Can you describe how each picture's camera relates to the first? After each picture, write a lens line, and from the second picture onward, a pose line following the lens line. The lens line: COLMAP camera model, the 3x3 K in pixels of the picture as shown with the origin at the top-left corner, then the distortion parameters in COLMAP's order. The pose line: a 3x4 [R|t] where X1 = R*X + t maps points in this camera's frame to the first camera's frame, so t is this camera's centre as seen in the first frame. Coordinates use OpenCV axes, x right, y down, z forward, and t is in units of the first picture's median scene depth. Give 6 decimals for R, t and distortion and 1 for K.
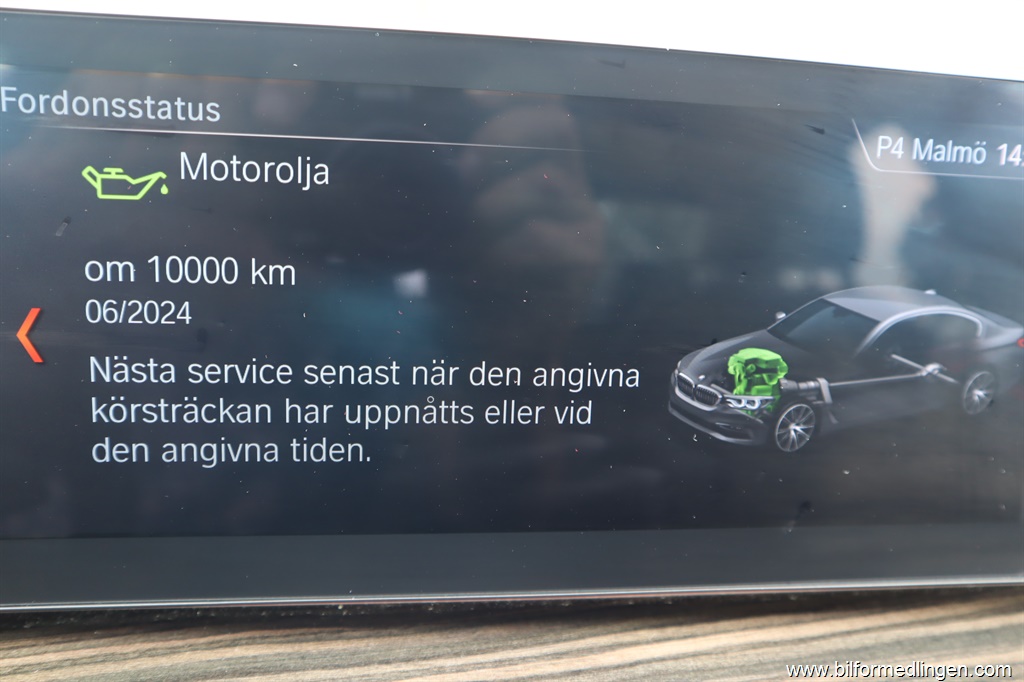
lens RADIAL K [[852.1, 0, 508.9], [0, 852.1, 337.8], [0, 0, 1]] dist [-0.047259, 0.094282]
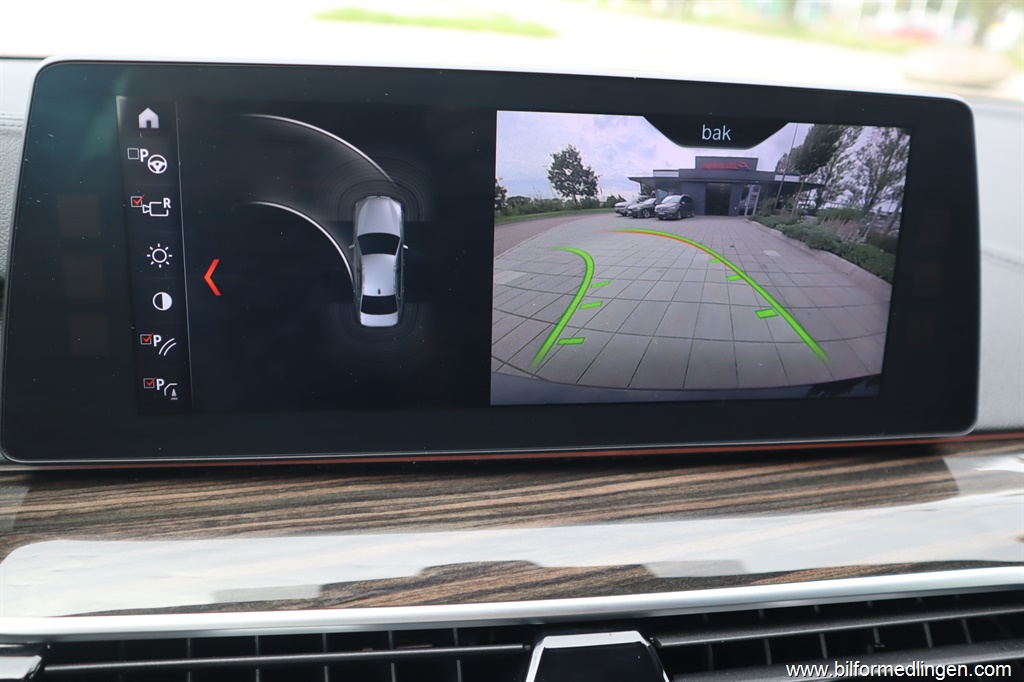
lens RADIAL K [[852.1, 0, 514.7], [0, 852.1, 336.2], [0, 0, 1]] dist [-0.047259, 0.094282]
pose [[0.999732, -0.015805, 0.016897, -0.050194], [0.014673, 0.997768, 0.065137, 0.009680], [-0.017889, -0.064872, 0.997733, -0.464585]]
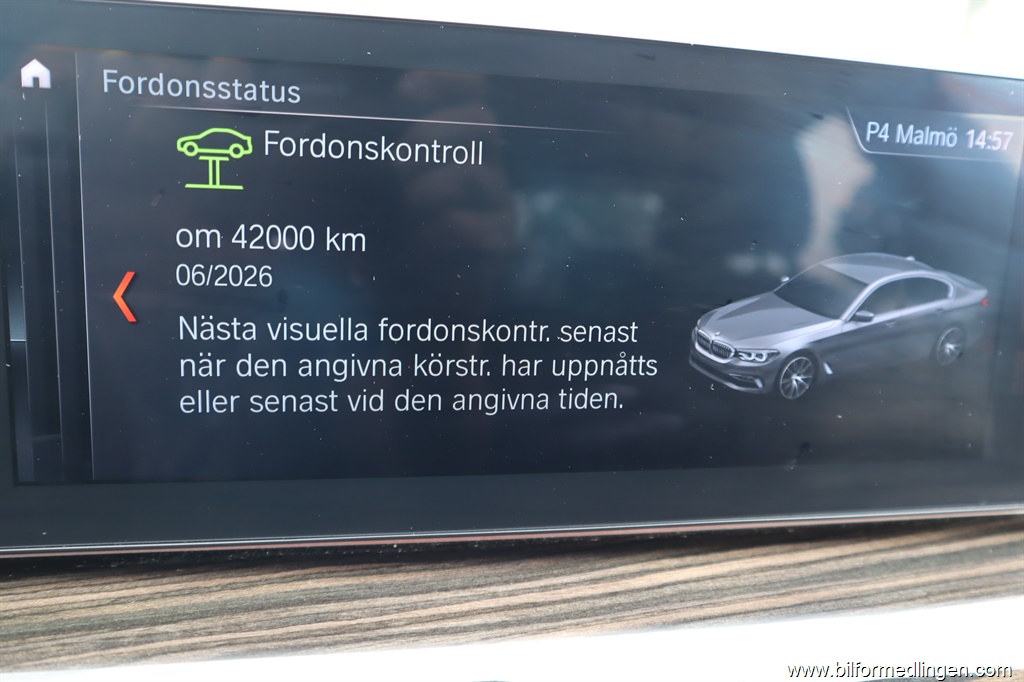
lens RADIAL K [[852.1, 0, 514.9], [0, 852.1, 335.8], [0, 0, 1]] dist [-0.047259, 0.094282]
pose [[0.997589, -0.008800, 0.068833, -0.122779], [0.008032, 0.999902, 0.011430, 0.034687], [-0.068927, -0.010849, 0.997563, -0.115826]]
